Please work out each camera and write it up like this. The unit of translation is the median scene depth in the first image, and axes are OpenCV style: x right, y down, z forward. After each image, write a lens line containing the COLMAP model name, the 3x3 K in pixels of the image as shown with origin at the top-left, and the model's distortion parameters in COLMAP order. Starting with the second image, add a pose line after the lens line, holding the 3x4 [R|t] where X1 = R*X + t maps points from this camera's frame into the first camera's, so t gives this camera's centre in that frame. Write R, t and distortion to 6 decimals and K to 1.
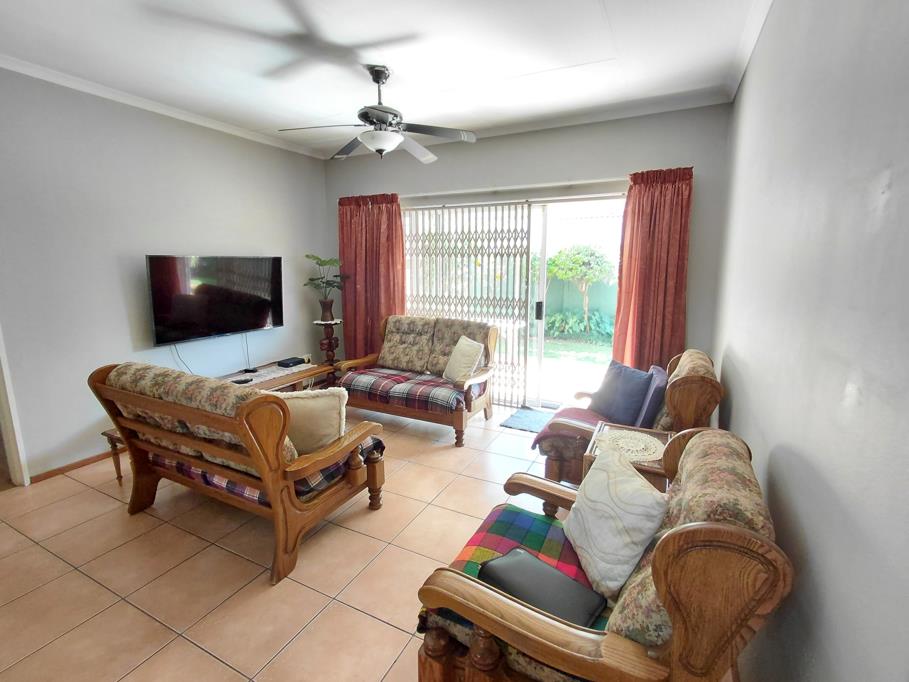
lens RADIAL K [[424.2, 0, 458.1], [0, 424.2, 336.7], [0, 0, 1]] dist [0.016594, -0.000433]
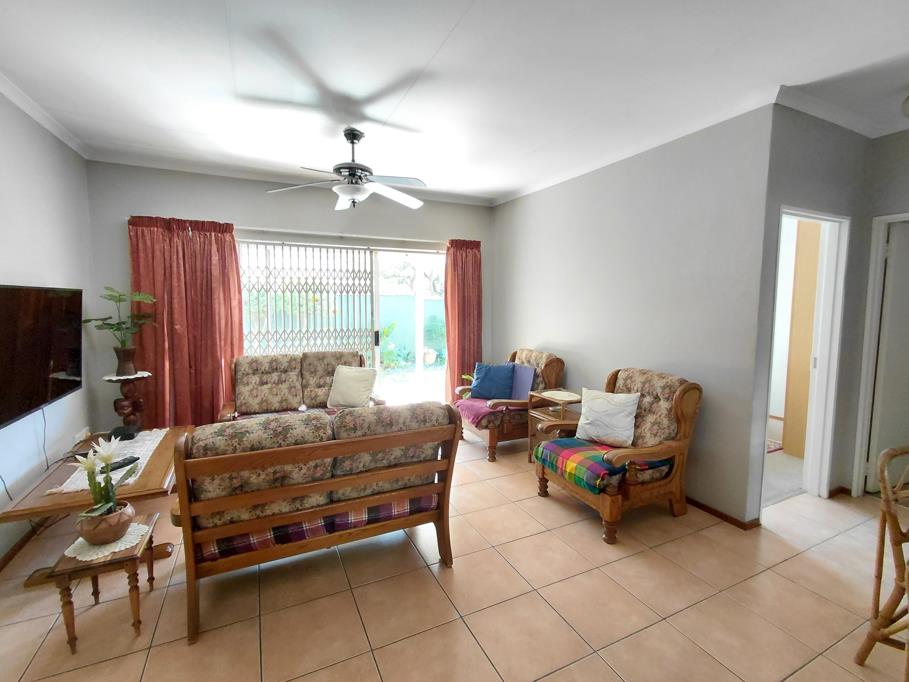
lens RADIAL K [[424.2, 0, 458.1], [0, 424.2, 336.7], [0, 0, 1]] dist [0.016594, -0.000433]
pose [[0.603488, -0.070079, 0.794286, -0.627060], [0.138336, 0.990227, -0.017739, -0.012508], [-0.785280, 0.120583, 0.607284, 0.092385]]
